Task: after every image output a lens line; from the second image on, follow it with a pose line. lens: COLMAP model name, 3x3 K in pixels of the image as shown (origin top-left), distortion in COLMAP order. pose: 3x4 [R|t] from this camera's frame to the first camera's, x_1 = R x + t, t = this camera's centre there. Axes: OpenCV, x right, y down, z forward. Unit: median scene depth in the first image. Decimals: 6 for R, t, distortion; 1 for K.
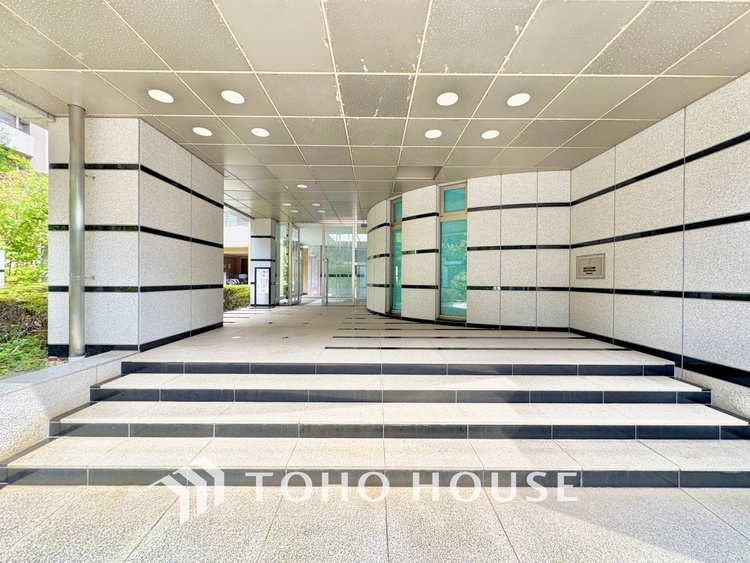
lens RADIAL K [[299.9, 0, 375.8], [0, 299.9, 281.2], [0, 0, 1]] dist [0.001396, 0.000197]
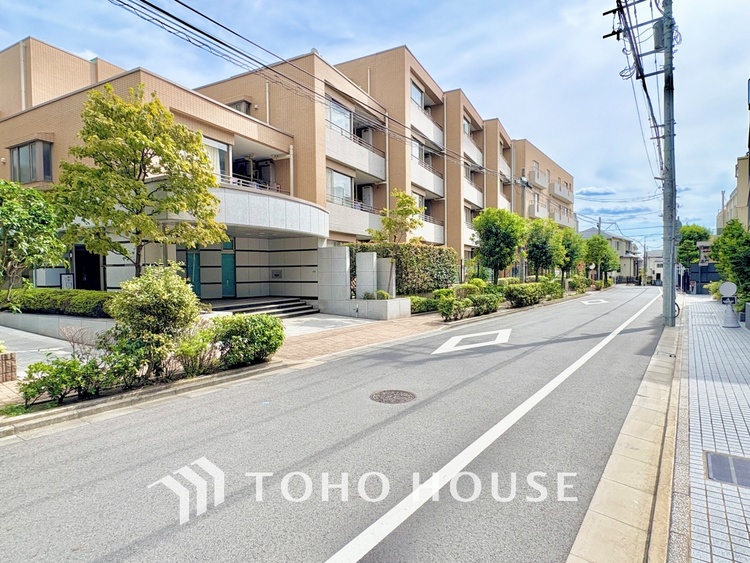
lens RADIAL K [[410.6, 0, 375.6], [0, 410.6, 282.0], [0, 0, 1]] dist [0.001251, 0.001928]
pose [[0.461938, -0.036566, 0.886158, -2.268243], [0.017346, 0.999331, 0.032193, -0.077830], [-0.886742, 0.000500, 0.462264, -1.634835]]
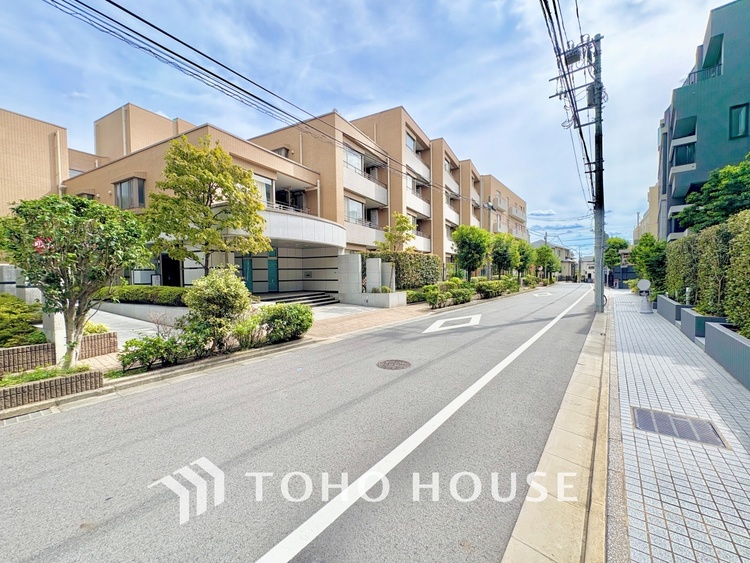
lens RADIAL K [[299.9, 0, 375.8], [0, 299.9, 281.2], [0, 0, 1]] dist [0.001396, 0.000197]
pose [[0.475683, -0.040092, 0.878702, -2.246108], [0.020652, 0.999194, 0.034410, -0.071956], [-0.879374, 0.001779, 0.476128, -1.622656]]
